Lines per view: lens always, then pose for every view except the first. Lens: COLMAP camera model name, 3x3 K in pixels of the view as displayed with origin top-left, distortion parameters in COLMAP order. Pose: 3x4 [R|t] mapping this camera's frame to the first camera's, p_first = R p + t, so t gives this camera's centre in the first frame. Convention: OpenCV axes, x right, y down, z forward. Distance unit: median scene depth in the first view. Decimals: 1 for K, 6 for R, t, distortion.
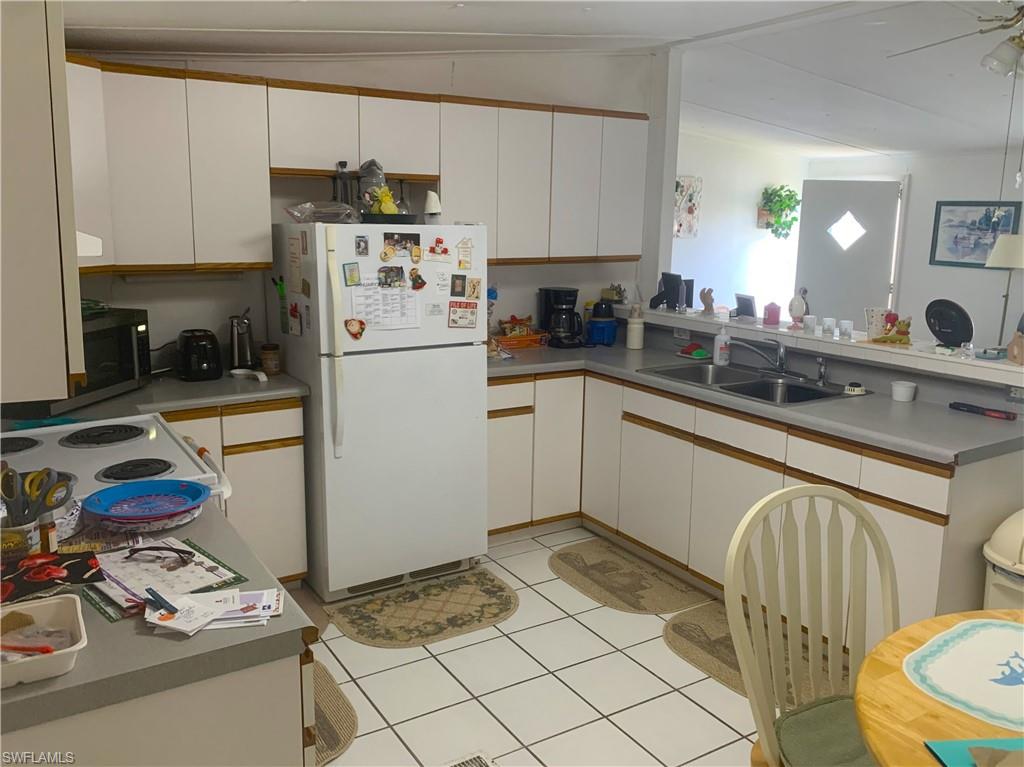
lens RADIAL K [[840.1, 0, 513.6], [0, 840.1, 376.4], [0, 0, 1]] dist [0.088625, -0.153758]
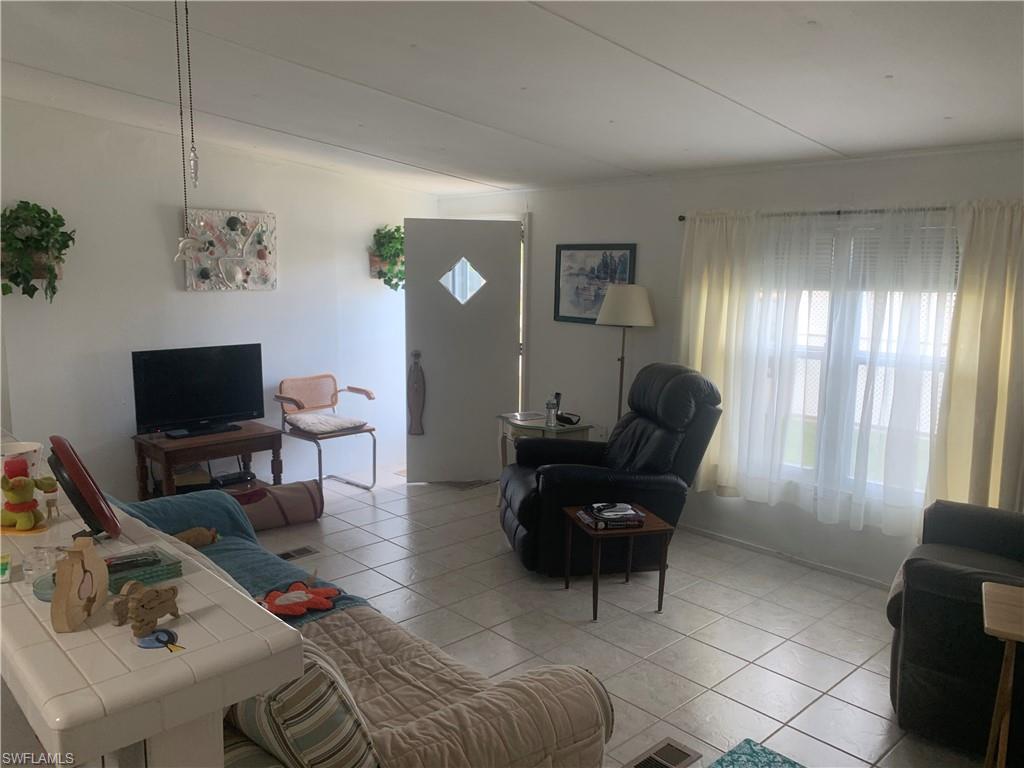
lens RADIAL K [[791.1, 0, 512.0], [0, 791.1, 384.0], [0, 0, 1]] dist [0.092090, -0.171413]
pose [[0.982859, -0.032555, 0.181462, 0.624348], [0.040109, 0.998468, -0.038114, -0.085581], [-0.179943, 0.044739, 0.982659, 0.510040]]
